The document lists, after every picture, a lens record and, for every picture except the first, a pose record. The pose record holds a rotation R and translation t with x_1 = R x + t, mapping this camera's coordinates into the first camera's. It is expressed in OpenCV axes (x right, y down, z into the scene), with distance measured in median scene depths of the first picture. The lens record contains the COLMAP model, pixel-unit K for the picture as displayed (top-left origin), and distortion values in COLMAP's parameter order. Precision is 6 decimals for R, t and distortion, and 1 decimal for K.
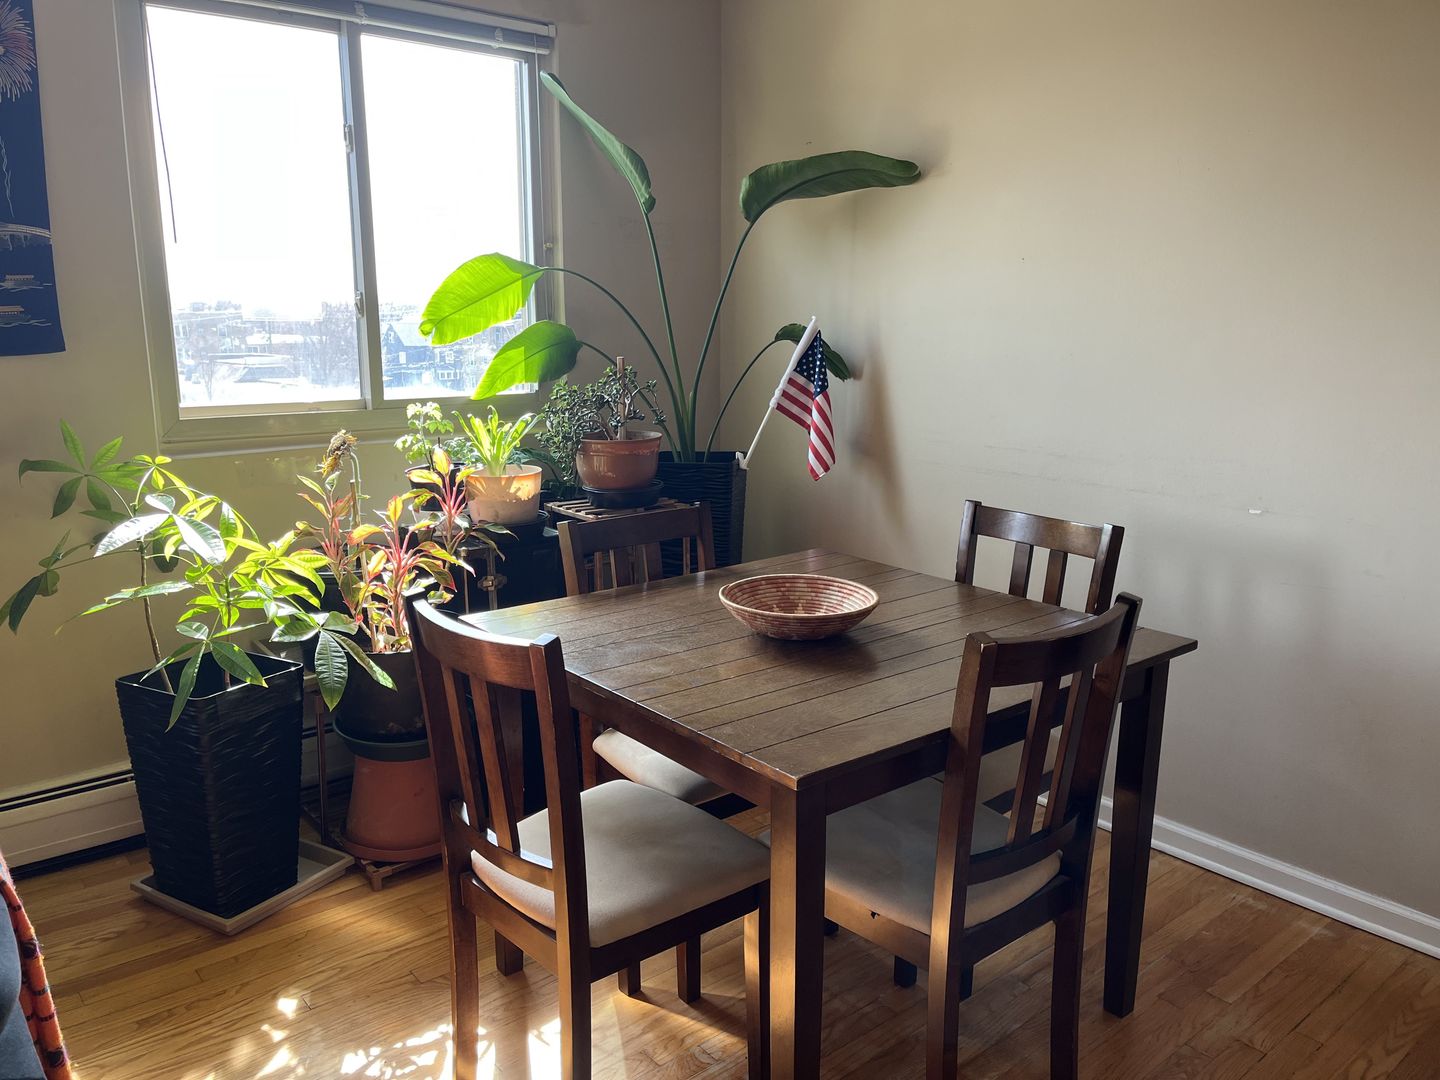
lens RADIAL K [[1081.3, 0, 716.7], [0, 1081.3, 543.6], [0, 0, 1]] dist [0.012823, -0.000805]
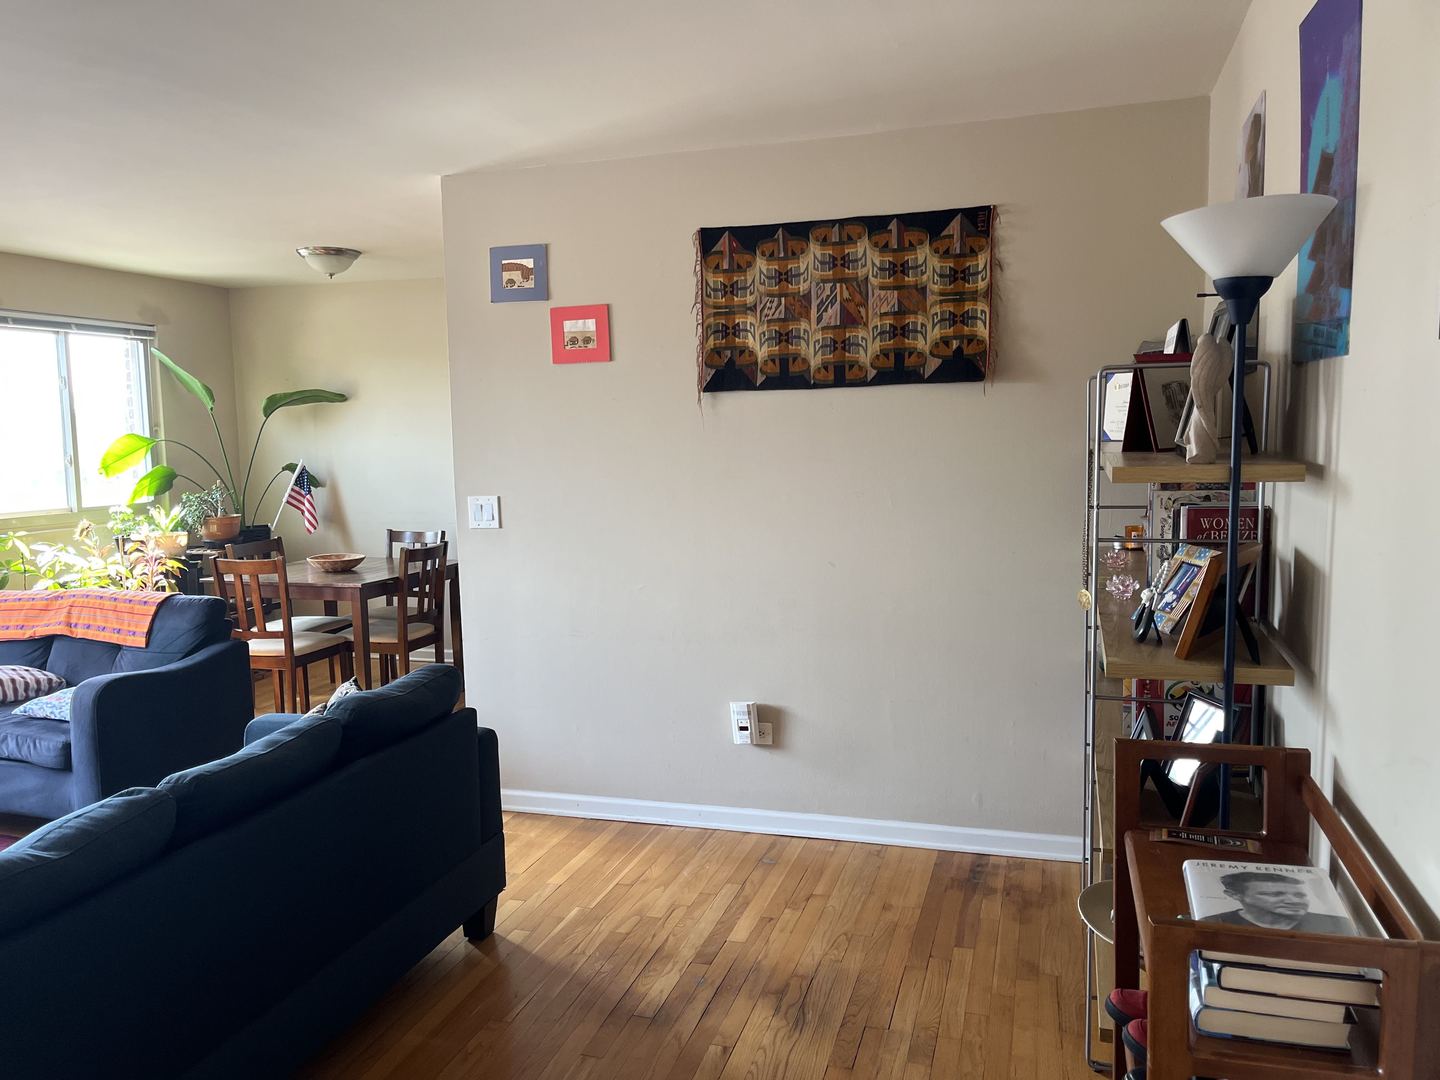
lens RADIAL K [[1081.3, 0, 721.7], [0, 1081.3, 546.5], [0, 0, 1]] dist [0.012823, -0.000805]
pose [[0.833813, -0.073926, 0.547074, -0.411057], [0.132723, 0.988771, -0.068675, 0.225570], [-0.535854, 0.129872, 0.834262, -1.252971]]
